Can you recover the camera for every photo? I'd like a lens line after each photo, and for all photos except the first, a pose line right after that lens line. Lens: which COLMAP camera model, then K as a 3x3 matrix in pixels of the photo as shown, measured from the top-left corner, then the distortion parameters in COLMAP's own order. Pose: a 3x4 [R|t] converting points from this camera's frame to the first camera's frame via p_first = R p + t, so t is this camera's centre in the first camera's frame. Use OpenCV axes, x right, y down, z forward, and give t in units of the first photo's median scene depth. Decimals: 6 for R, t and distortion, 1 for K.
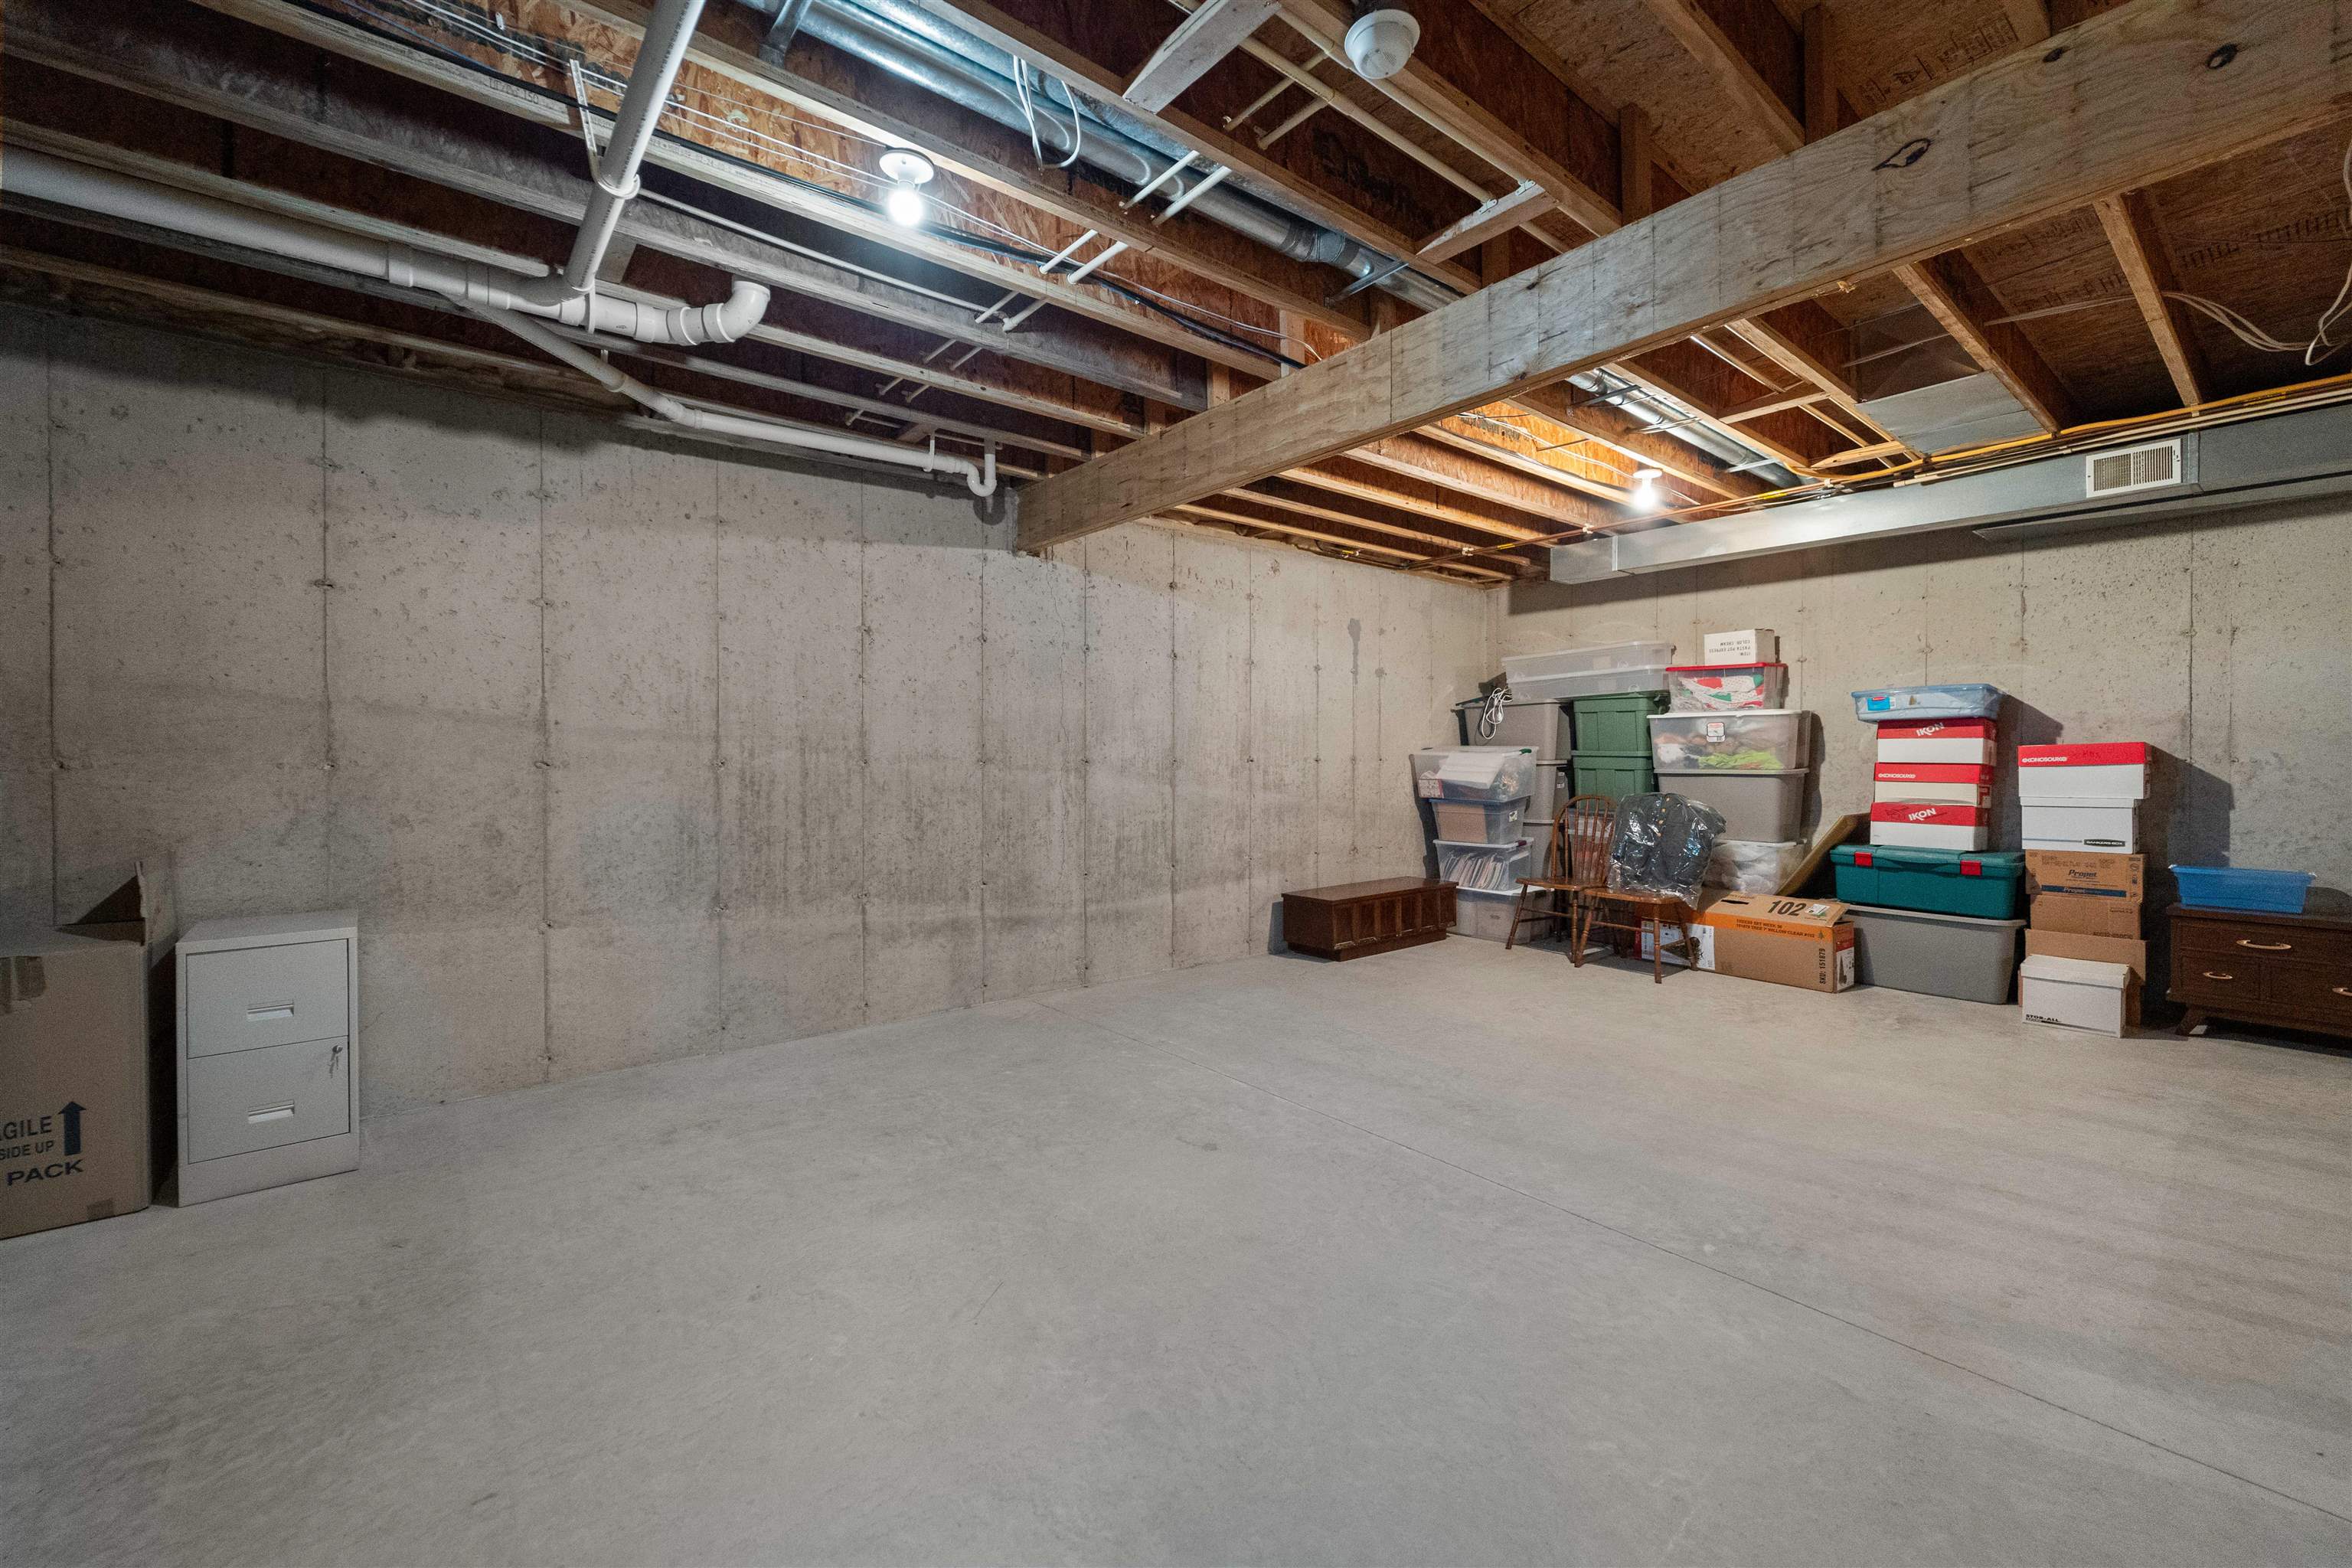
lens RADIAL K [[941.1, 0, 1175.5], [0, 941.1, 818.7], [0, 0, 1]] dist [0.000361, -0.000014]
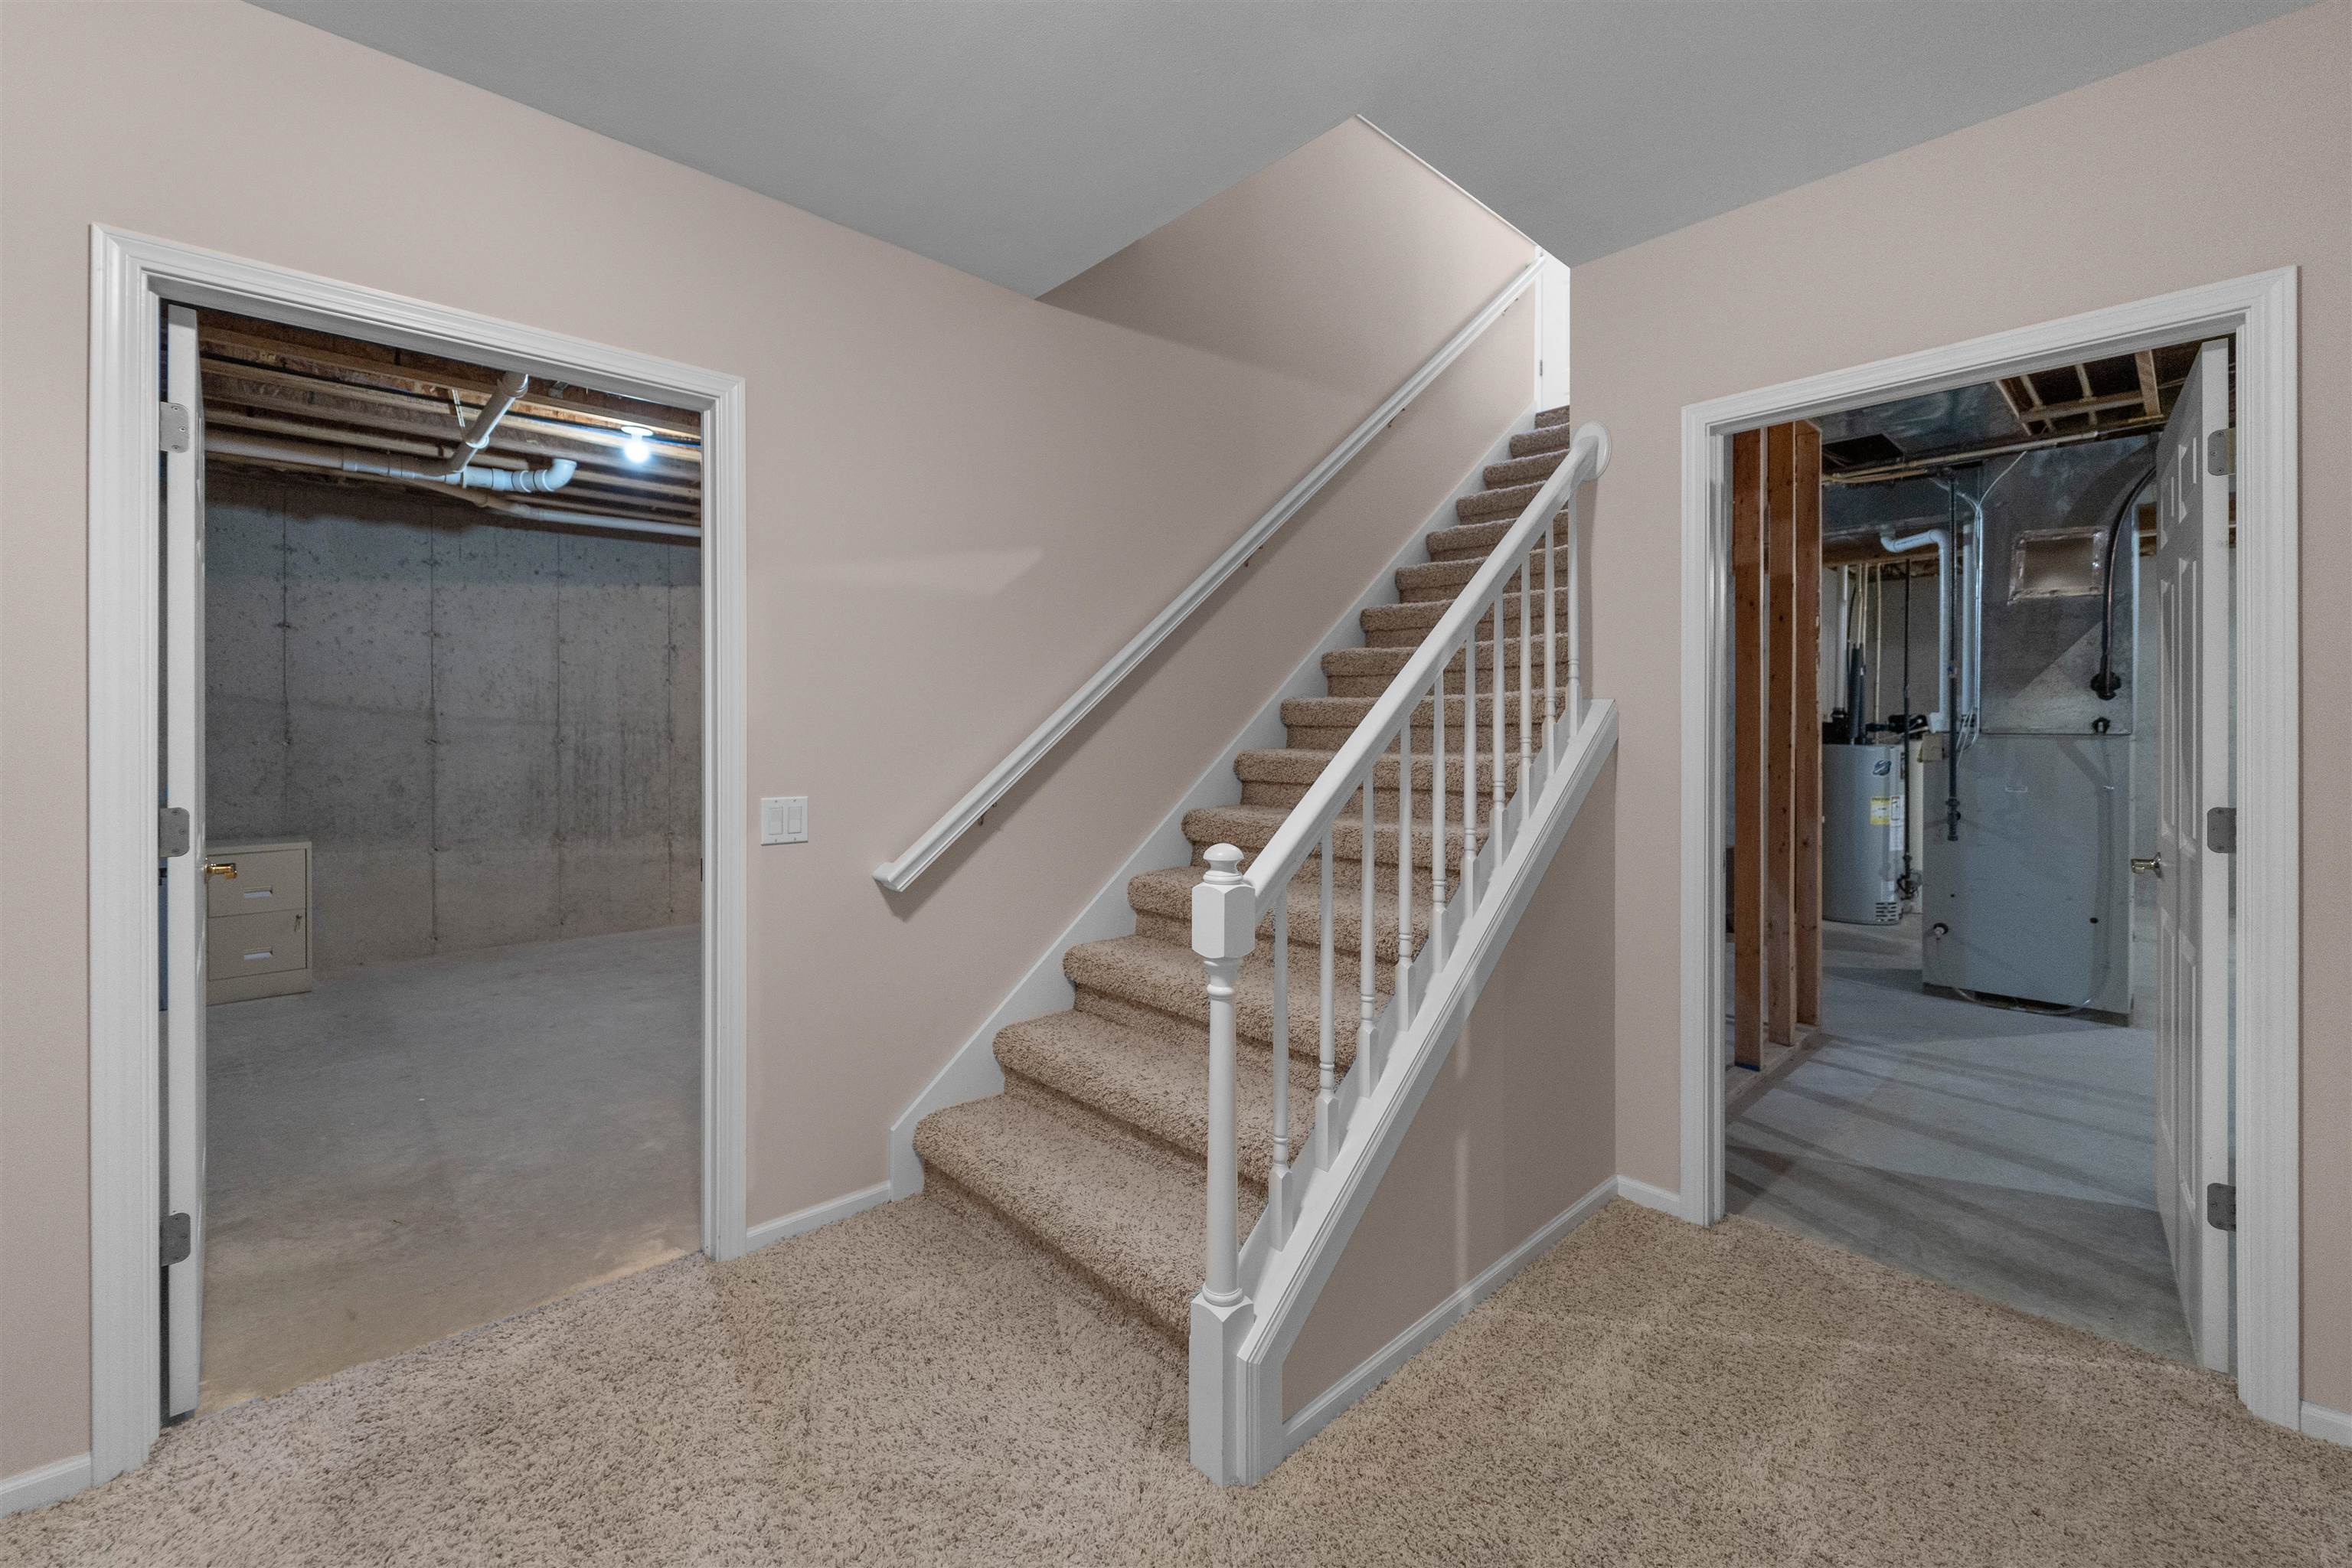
lens RADIAL K [[941.9, 0, 1172.2], [0, 941.9, 785.4], [0, 0, 1]] dist [-0.000639, -0.000489]
pose [[0.996950, -0.001825, 0.078025, 0.374748], [0.002487, 0.999962, -0.008392, 0.026507], [-0.078007, 0.008560, 0.996916, -0.568706]]
